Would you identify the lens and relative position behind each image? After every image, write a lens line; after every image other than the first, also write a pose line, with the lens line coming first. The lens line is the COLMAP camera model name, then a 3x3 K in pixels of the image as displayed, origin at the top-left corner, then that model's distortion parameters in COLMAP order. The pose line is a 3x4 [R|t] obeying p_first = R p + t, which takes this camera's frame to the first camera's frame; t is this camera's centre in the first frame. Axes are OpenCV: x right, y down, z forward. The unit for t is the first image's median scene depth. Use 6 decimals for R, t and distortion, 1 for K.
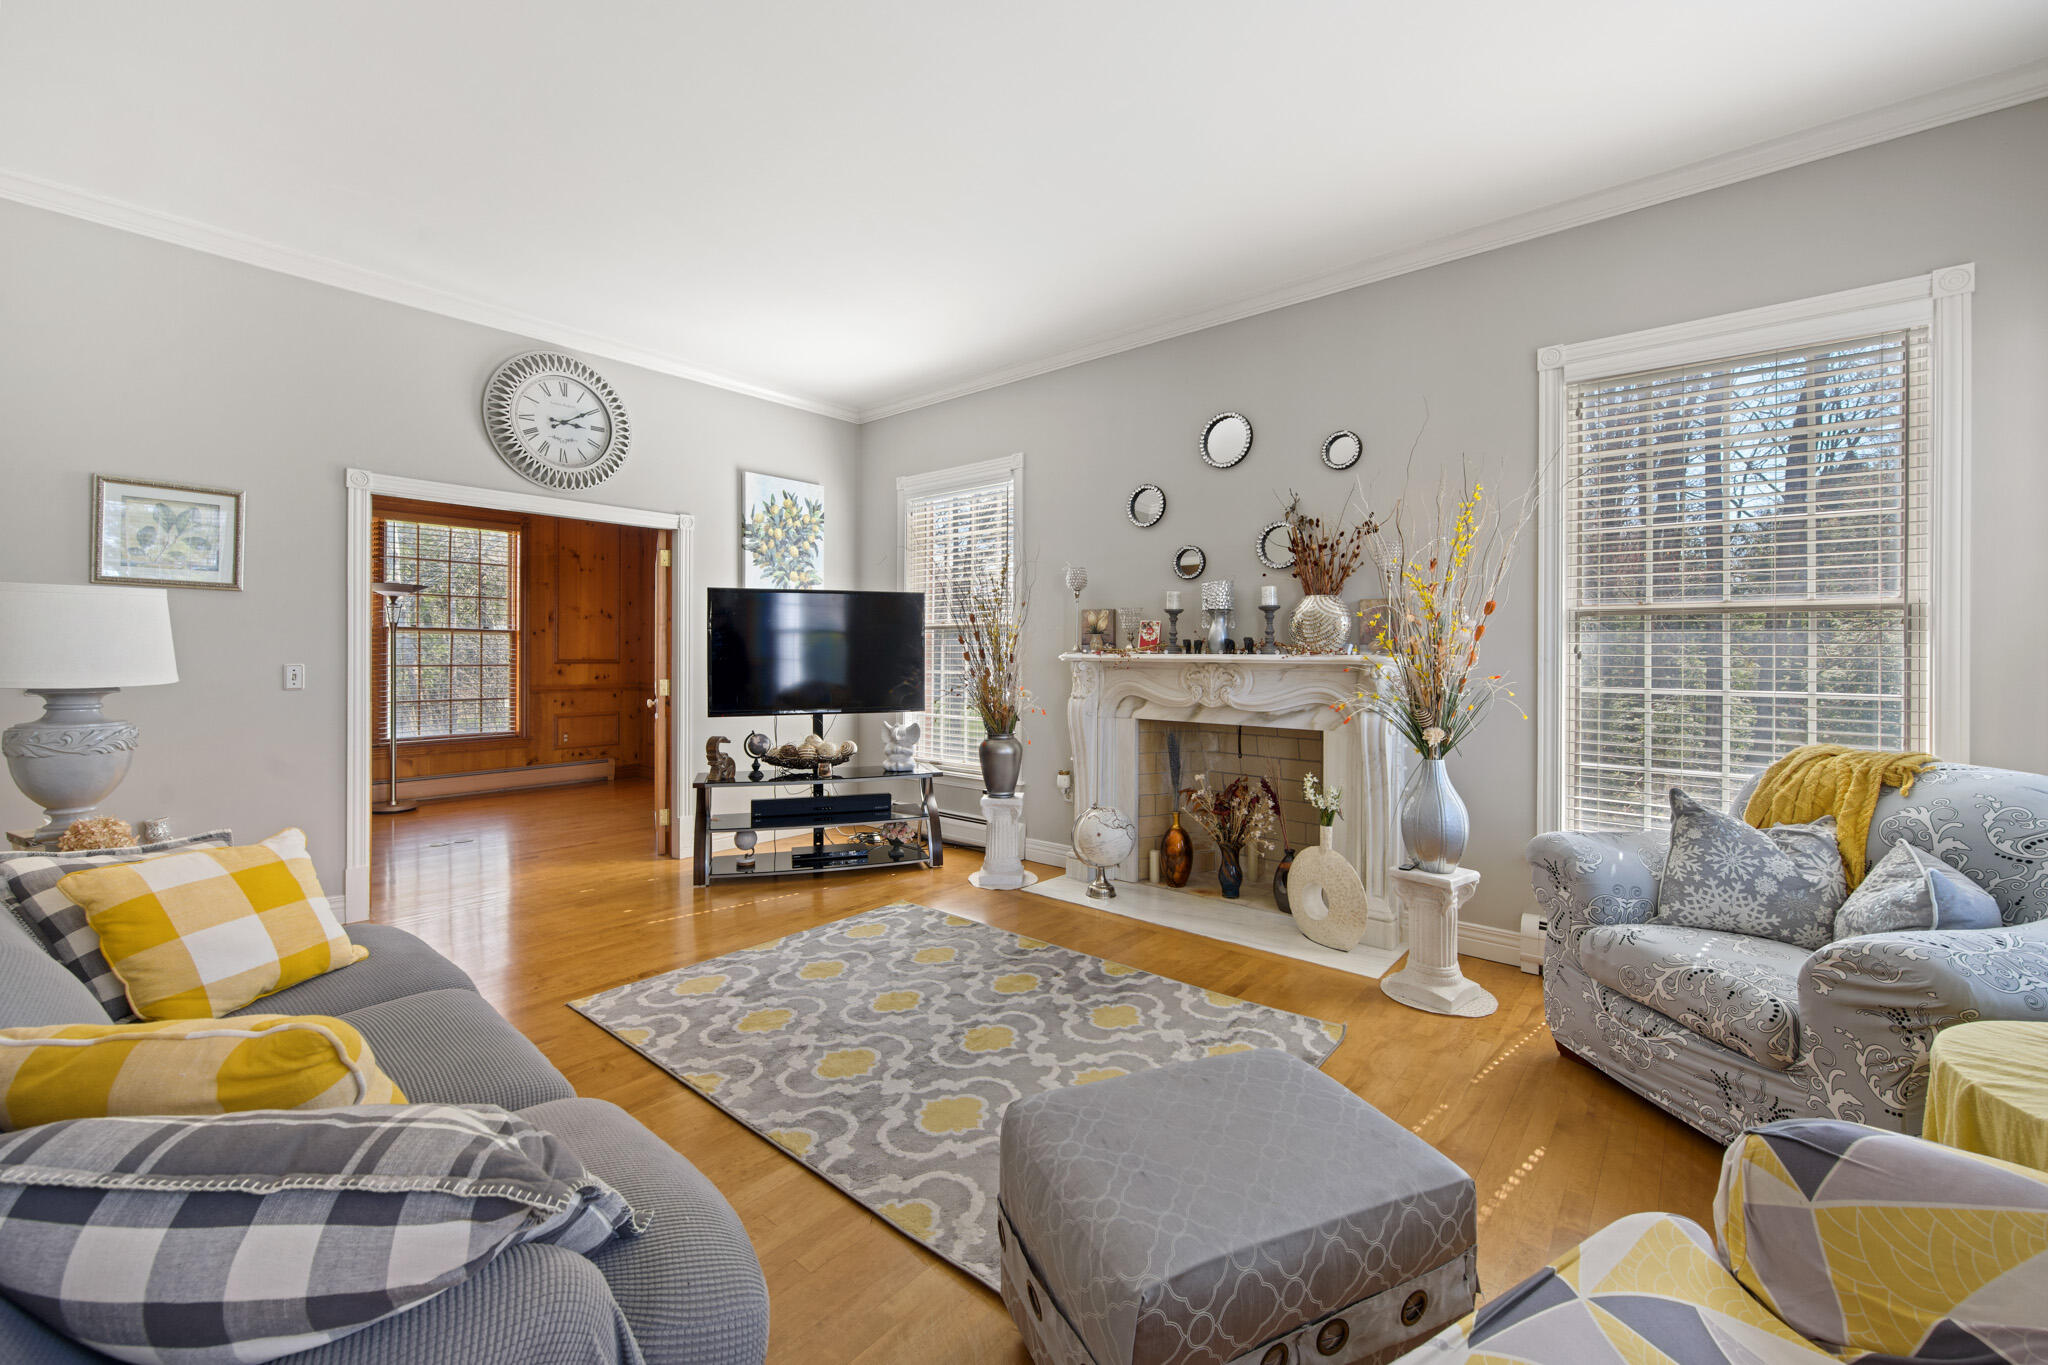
lens RADIAL K [[820.5, 0, 1019.4], [0, 820.5, 645.3], [0, 0, 1]] dist [0.001027, -0.000043]
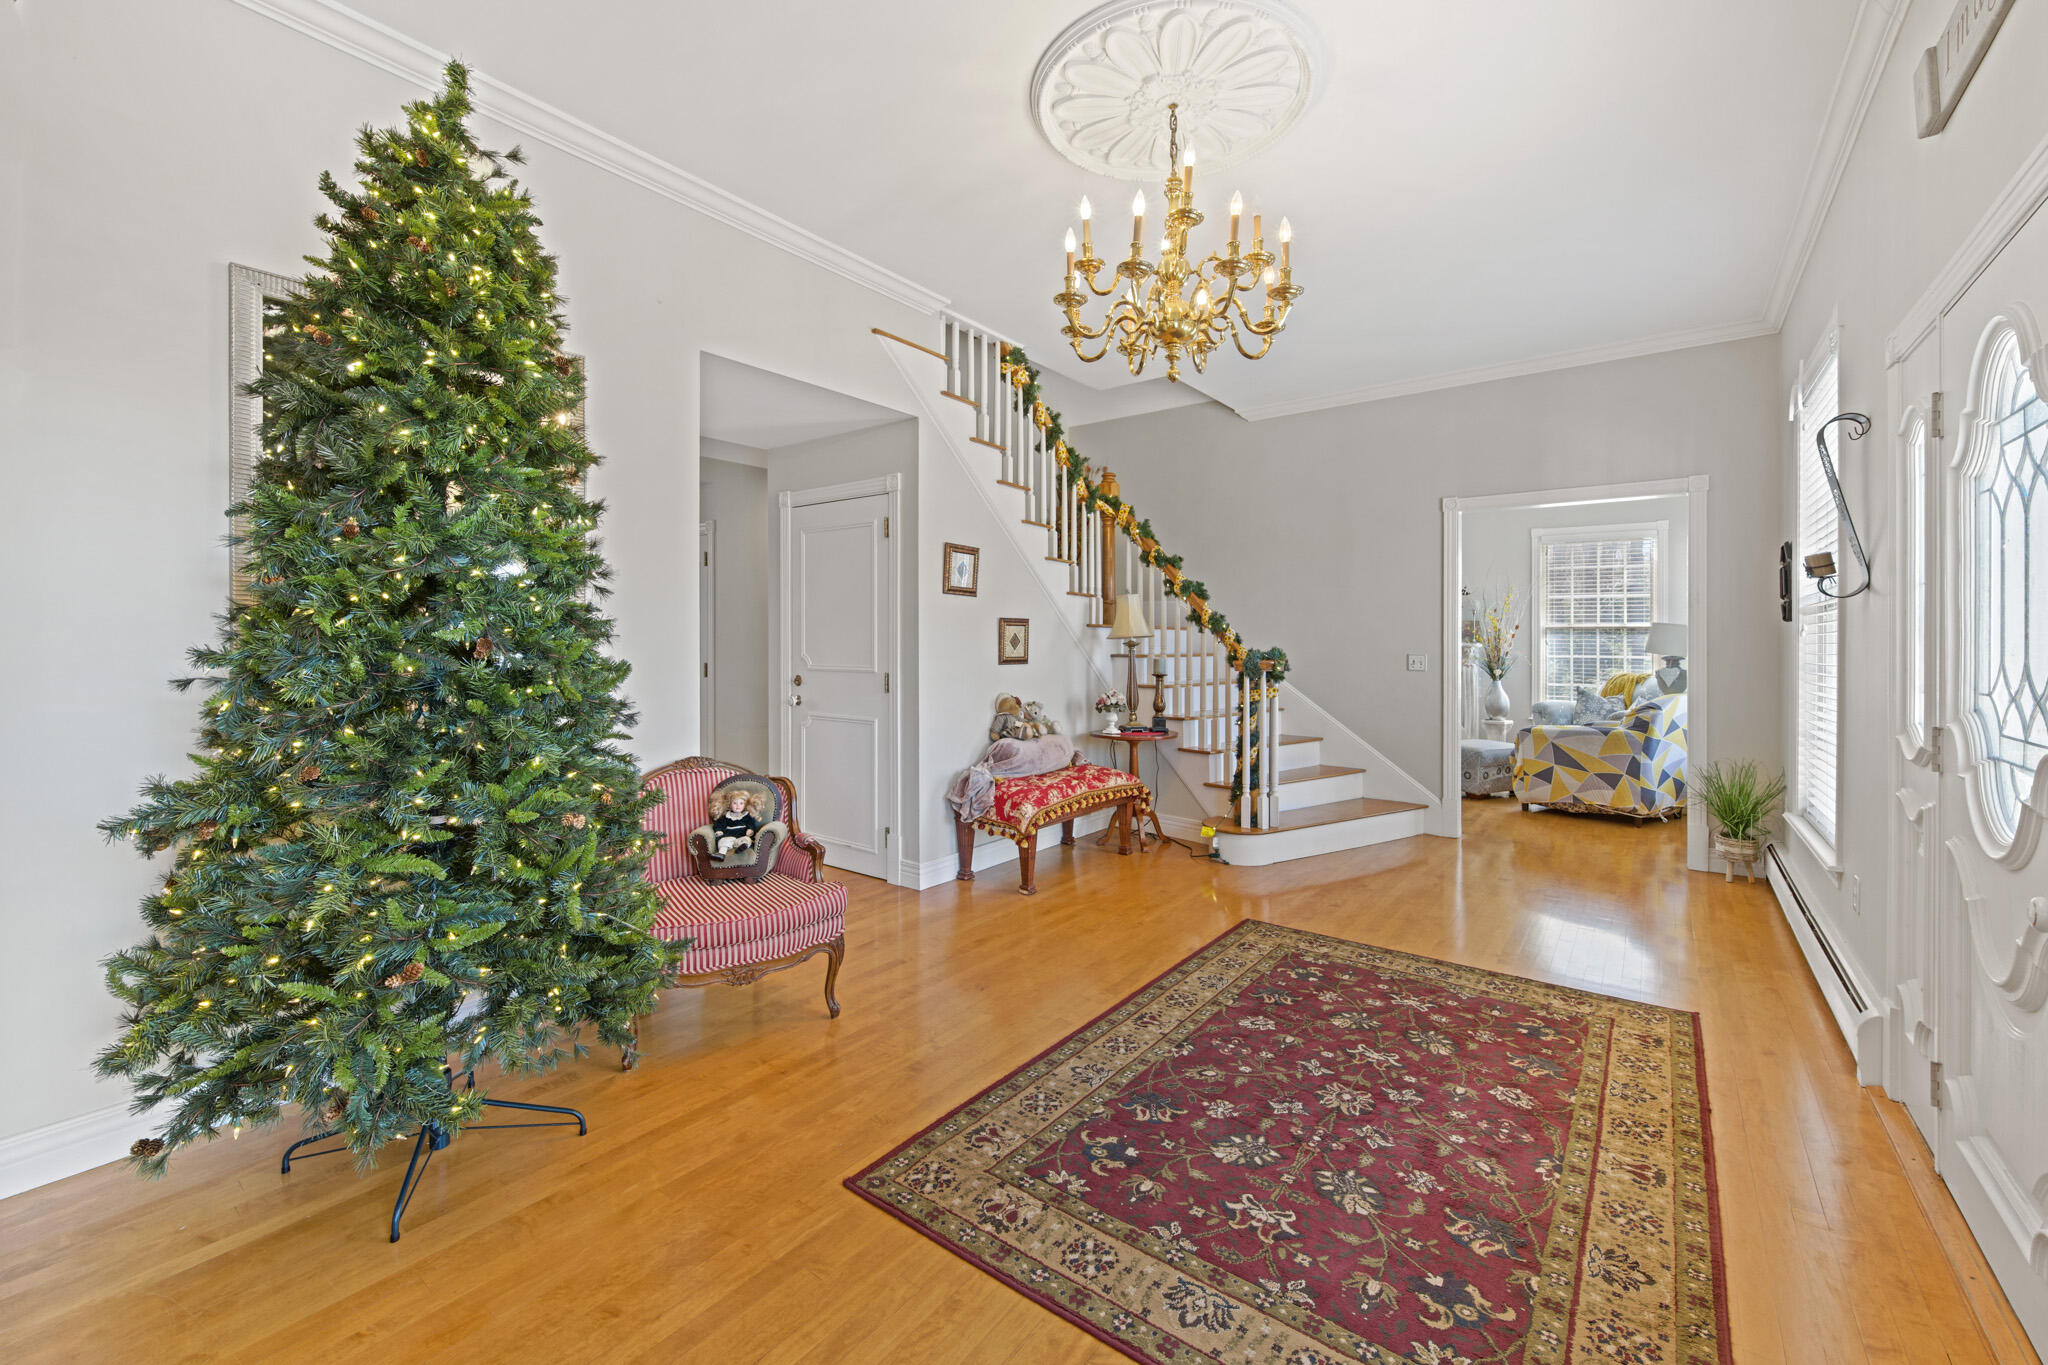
lens RADIAL K [[820.5, 0, 1019.4], [0, 820.5, 645.3], [0, 0, 1]] dist [0.001027, -0.000043]
pose [[0.998906, 0.000387, 0.046756, -1.274099], [-0.000590, 0.999990, 0.004335, 0.006512], [-0.046754, -0.004358, 0.998897, -1.749821]]
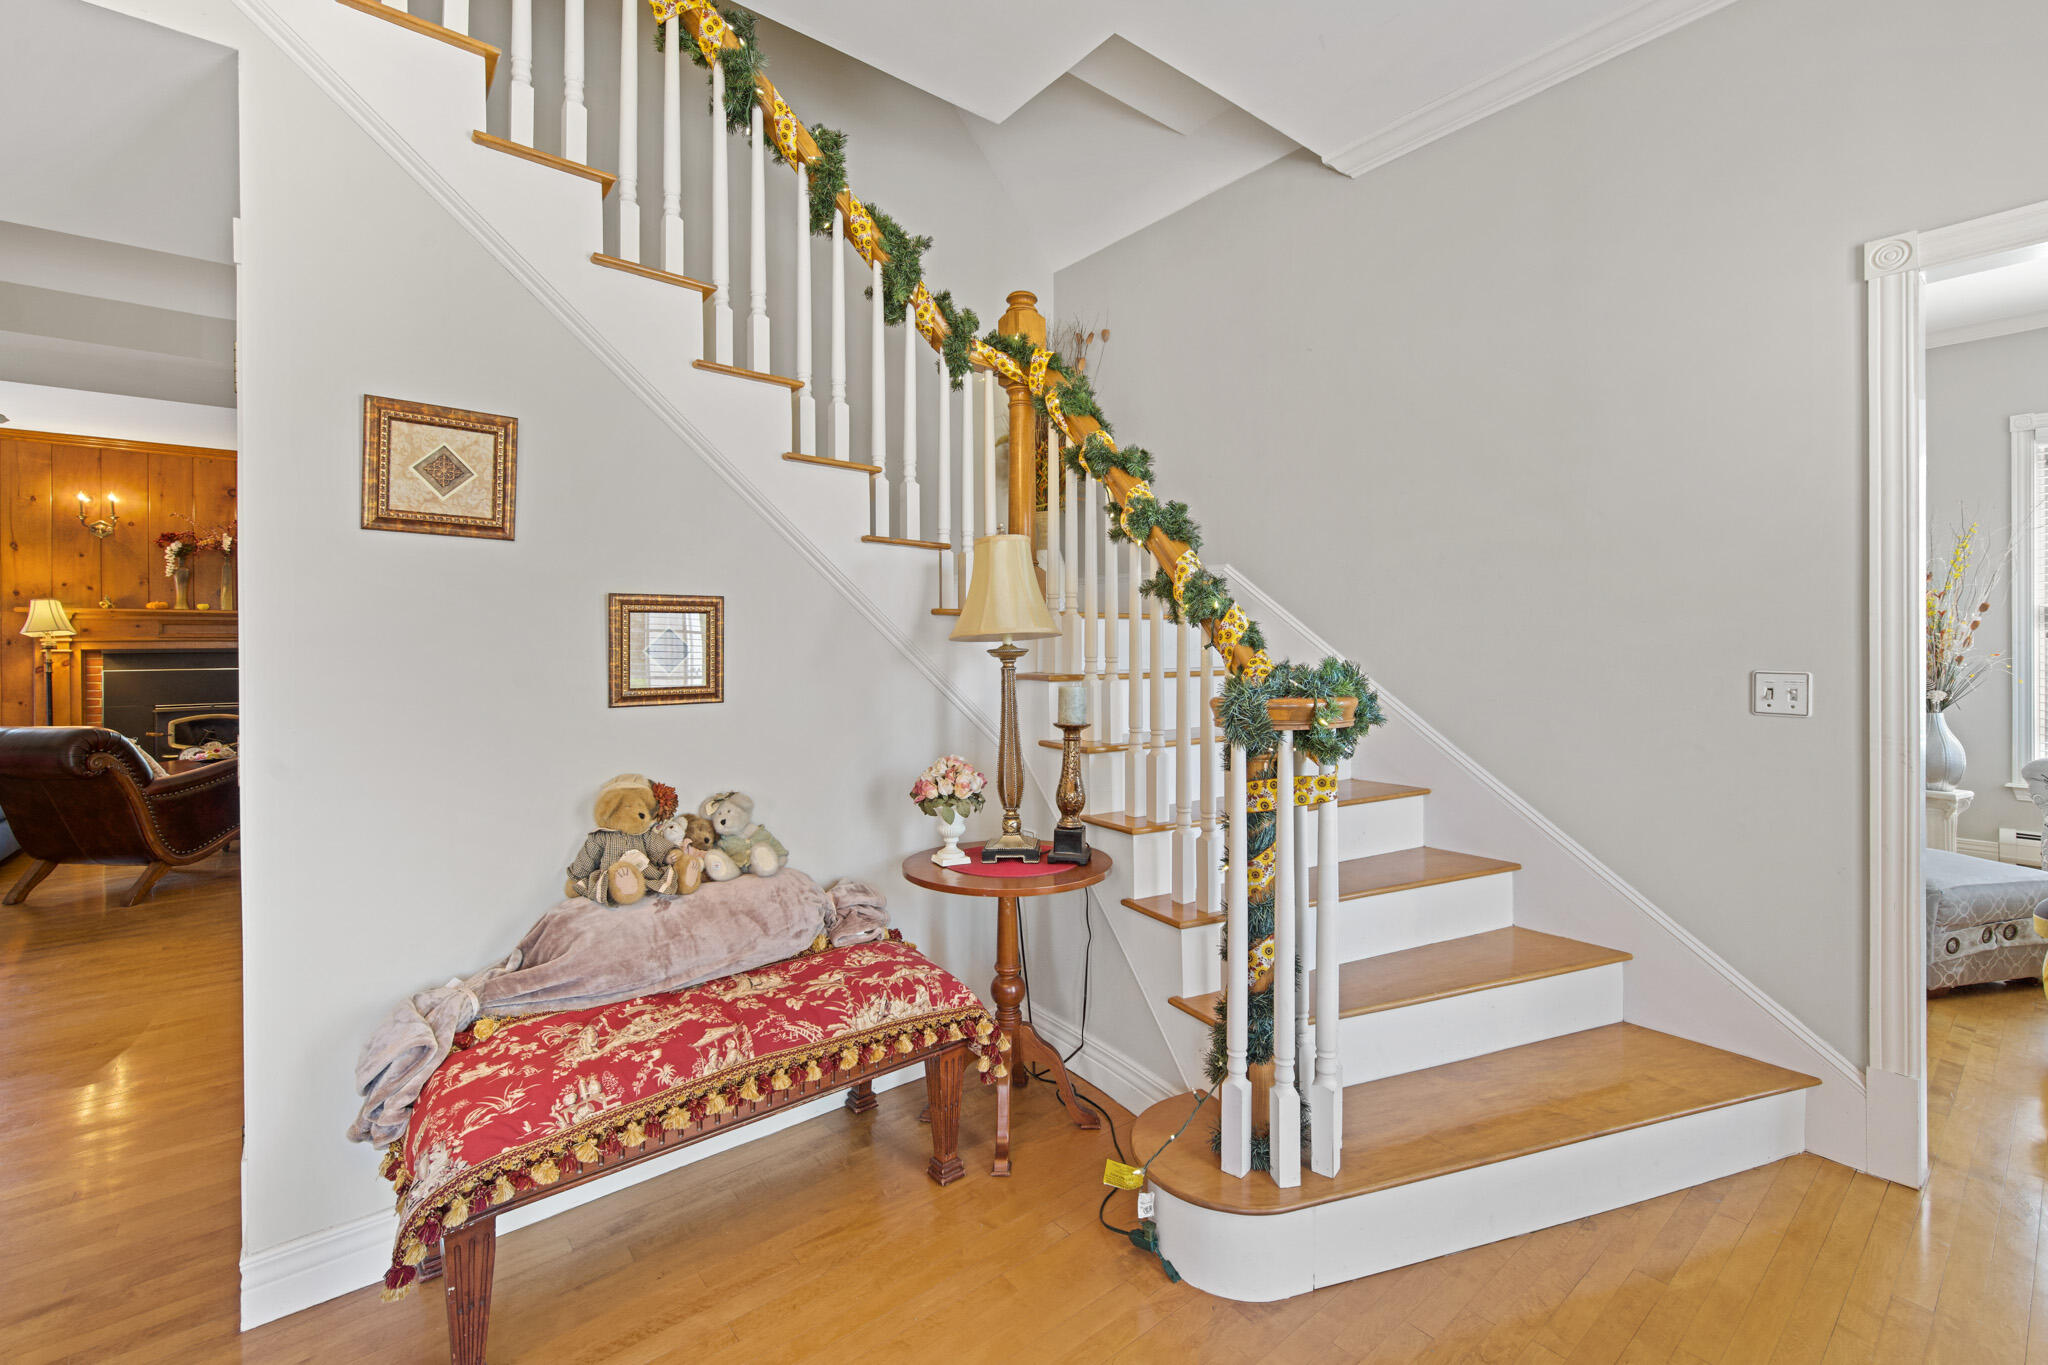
lens RADIAL K [[869.4, 0, 1030.9], [0, 869.4, 650.6], [0, 0, 1]] dist [-0.002992, -0.000019]
pose [[0.983355, -0.008591, -0.181492, -0.787914], [0.009841, 0.999934, 0.005984, 0.005092], [0.181428, -0.007671, 0.983374, -0.790478]]
